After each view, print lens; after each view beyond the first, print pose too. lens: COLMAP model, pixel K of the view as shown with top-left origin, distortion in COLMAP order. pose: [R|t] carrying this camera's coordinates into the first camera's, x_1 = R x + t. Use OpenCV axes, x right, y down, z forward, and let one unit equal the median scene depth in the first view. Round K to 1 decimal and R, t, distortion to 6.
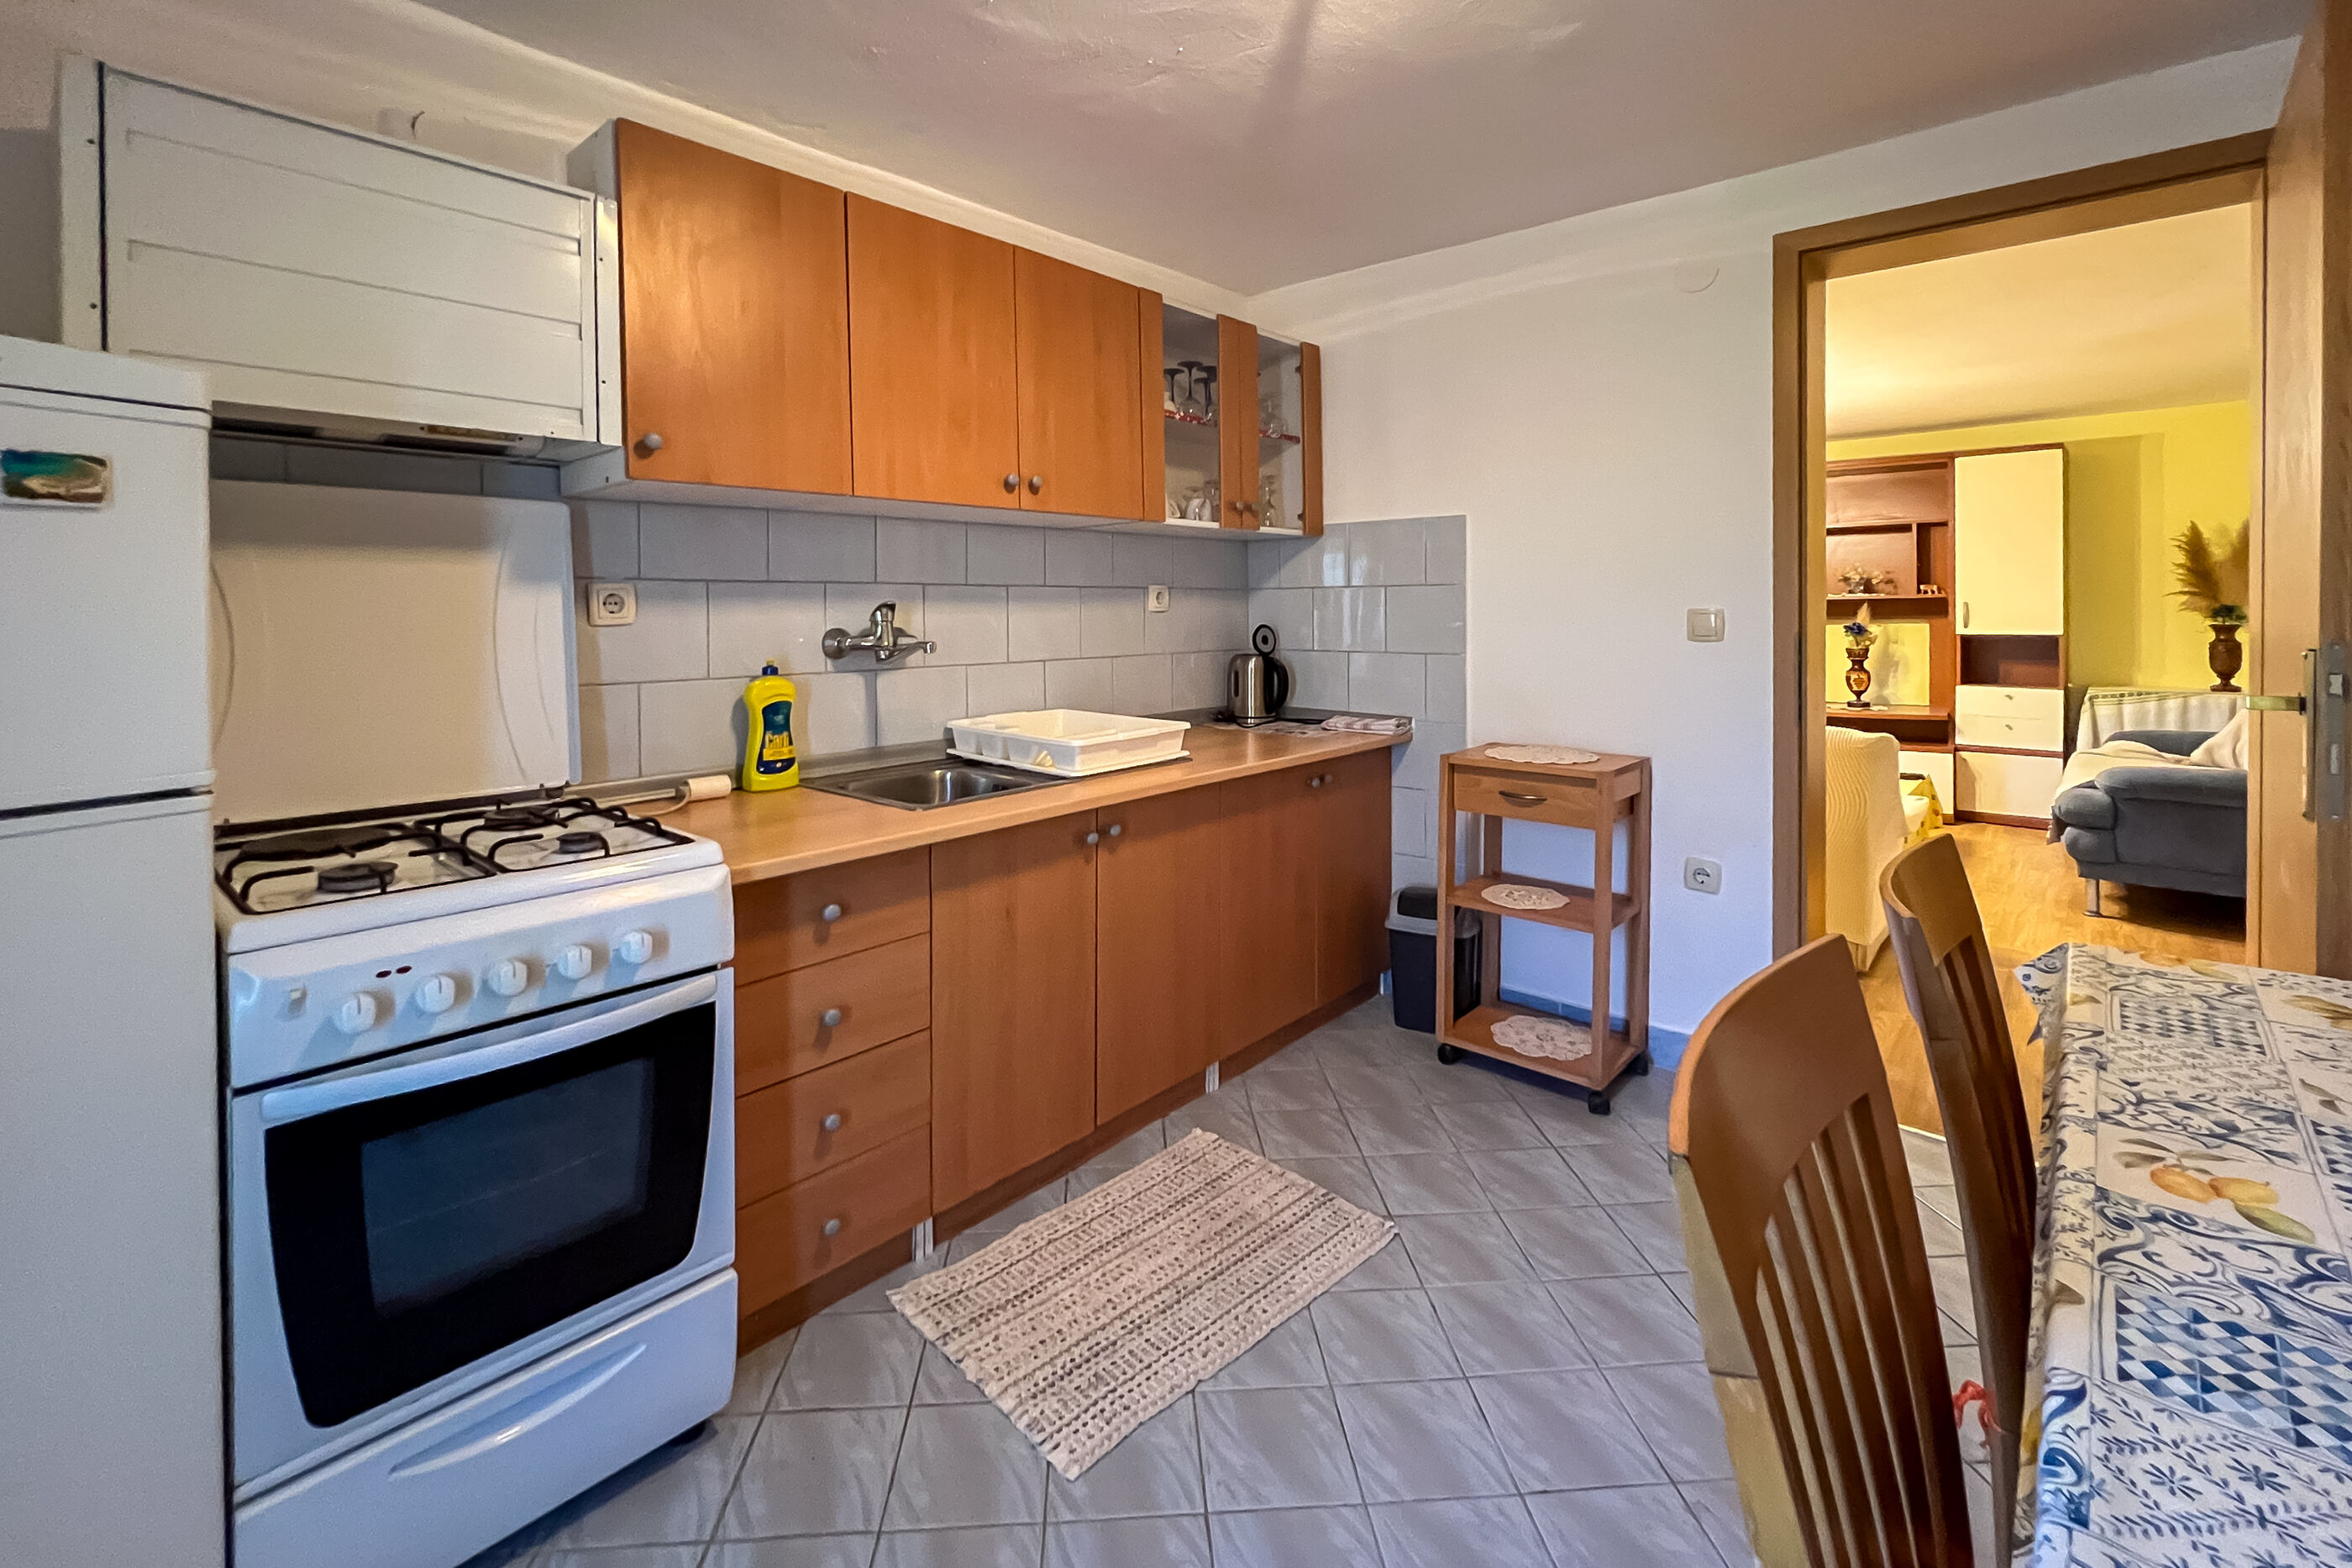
lens RADIAL K [[1022.6, 0, 1185.1], [0, 1022.6, 622.1], [0, 0, 1]] dist [0.001056, 0.000816]
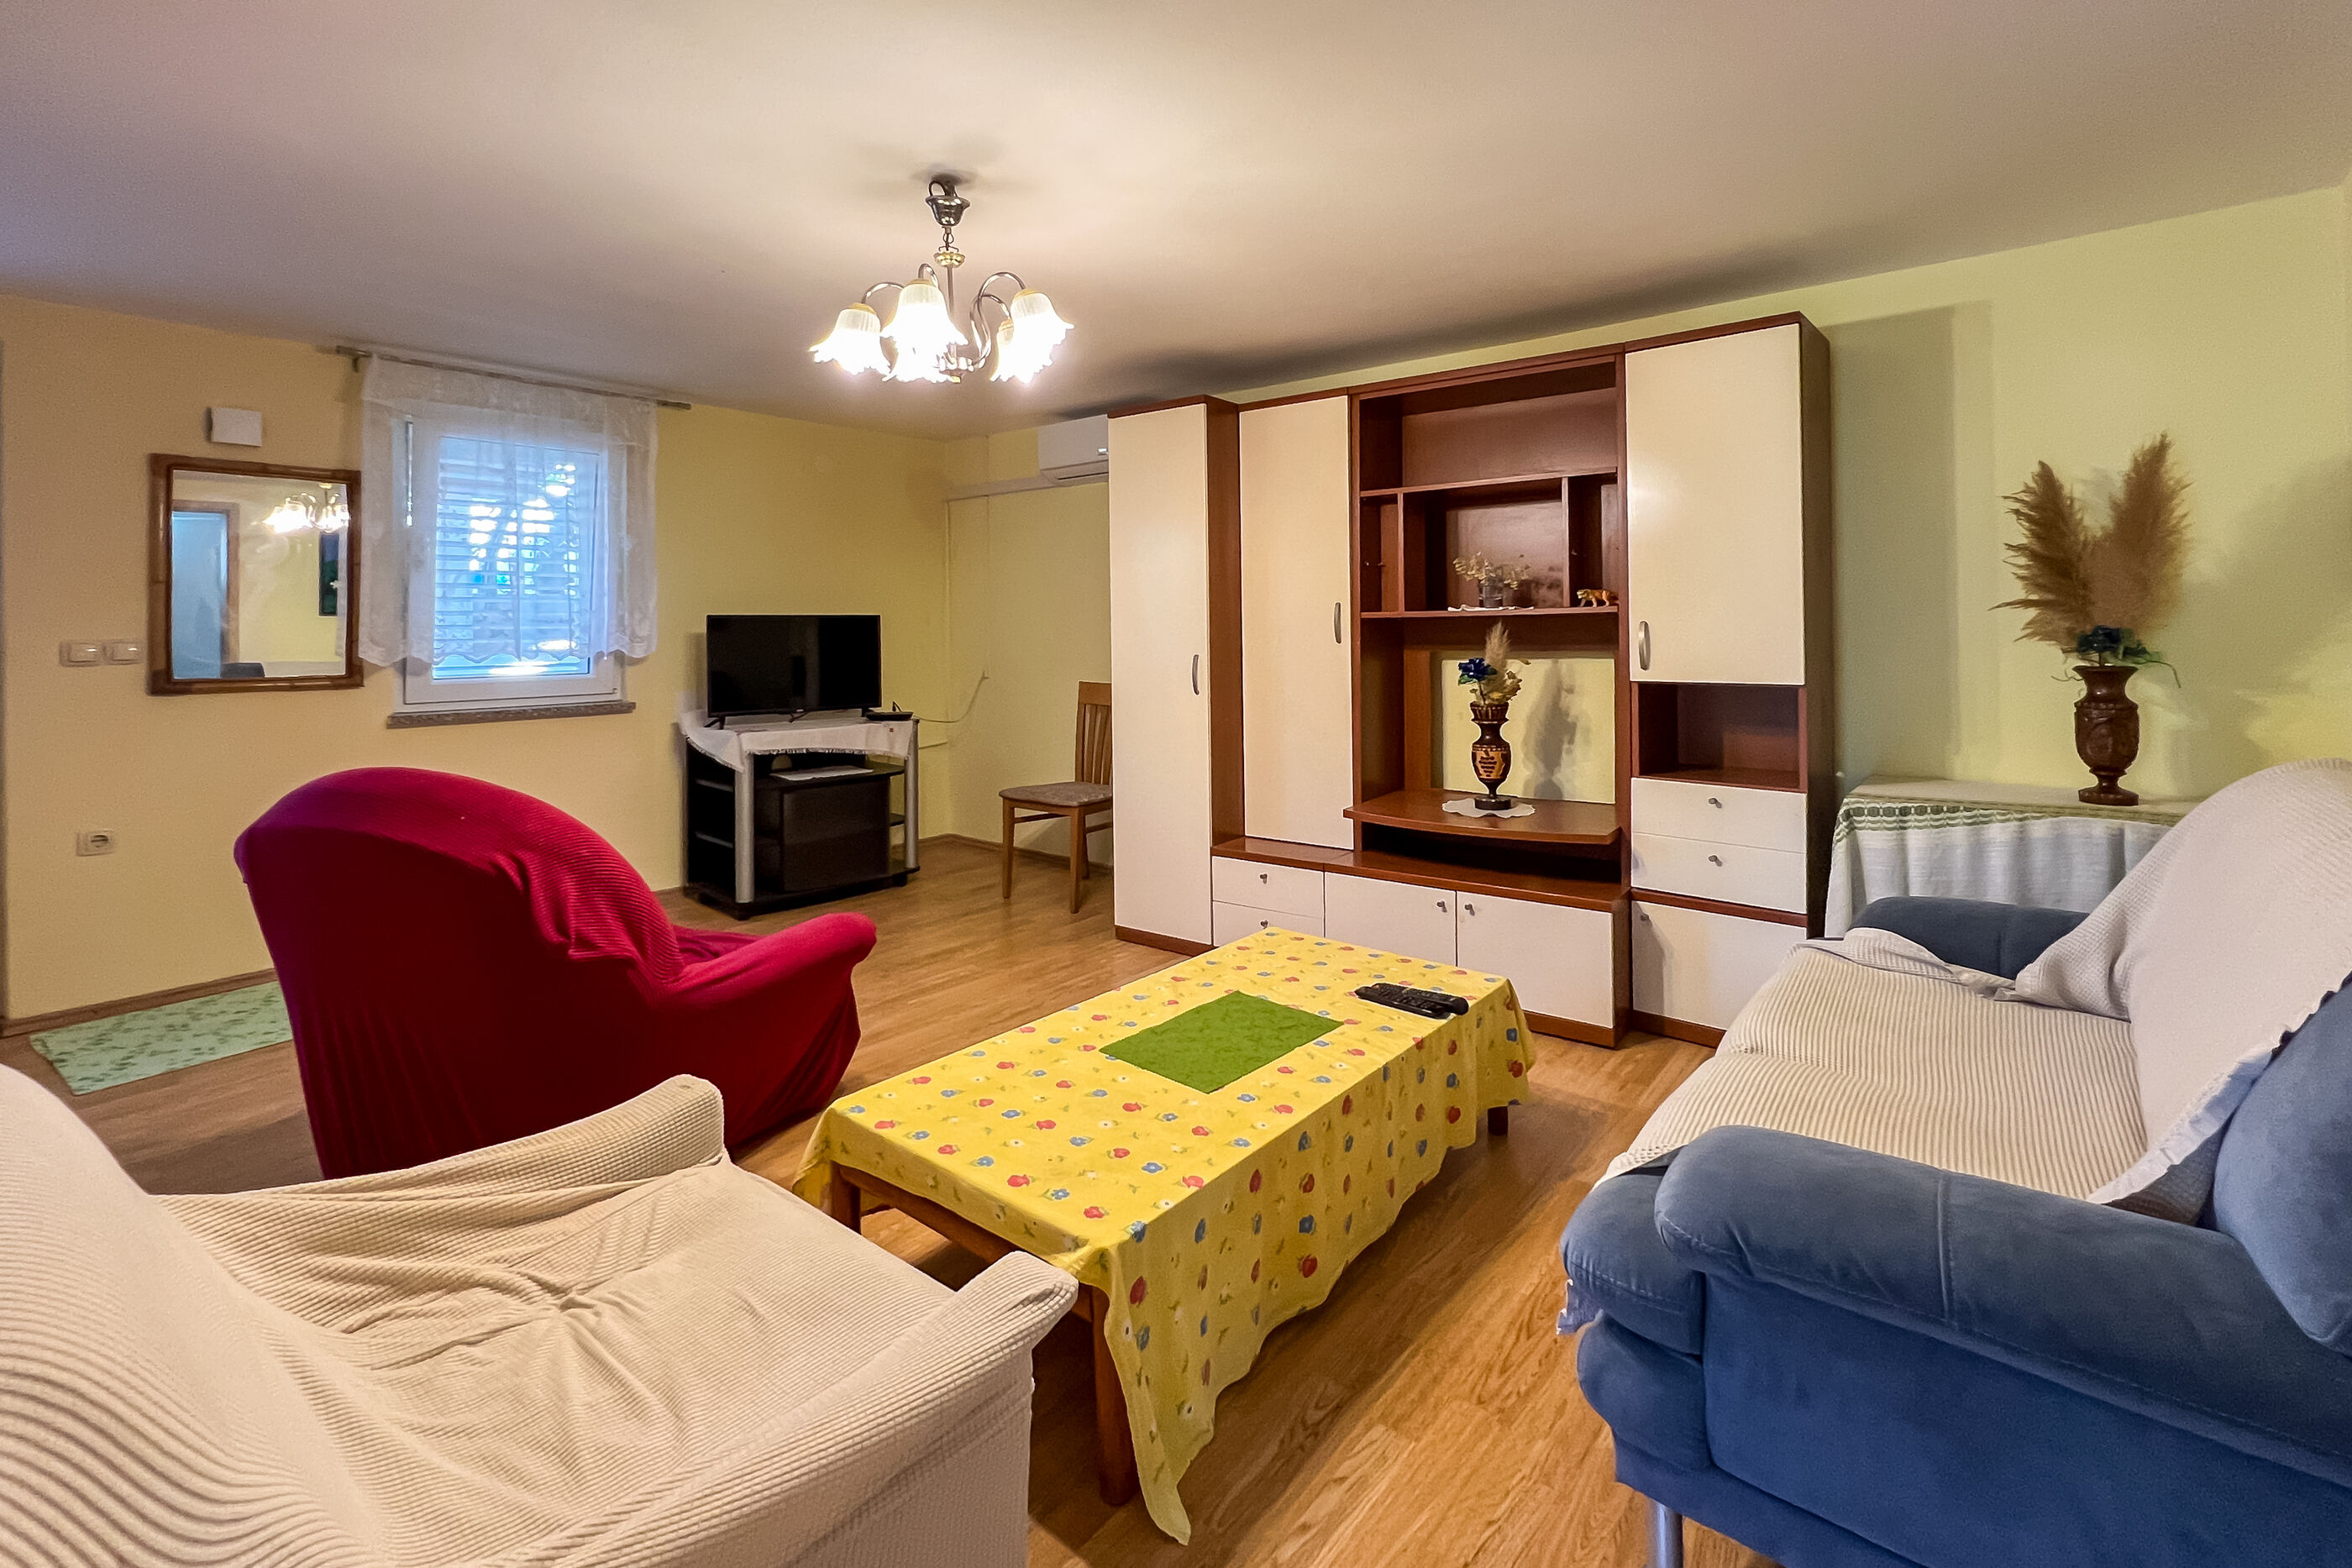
lens RADIAL K [[1022.6, 0, 1194.7], [0, 1022.6, 622.9], [0, 0, 1]] dist [0.001056, 0.000816]
pose [[0.999492, -0.001994, 0.031813, 0.550300], [0.002497, 0.999872, -0.015785, -0.011846], [-0.031778, 0.015857, 0.999369, 0.510433]]
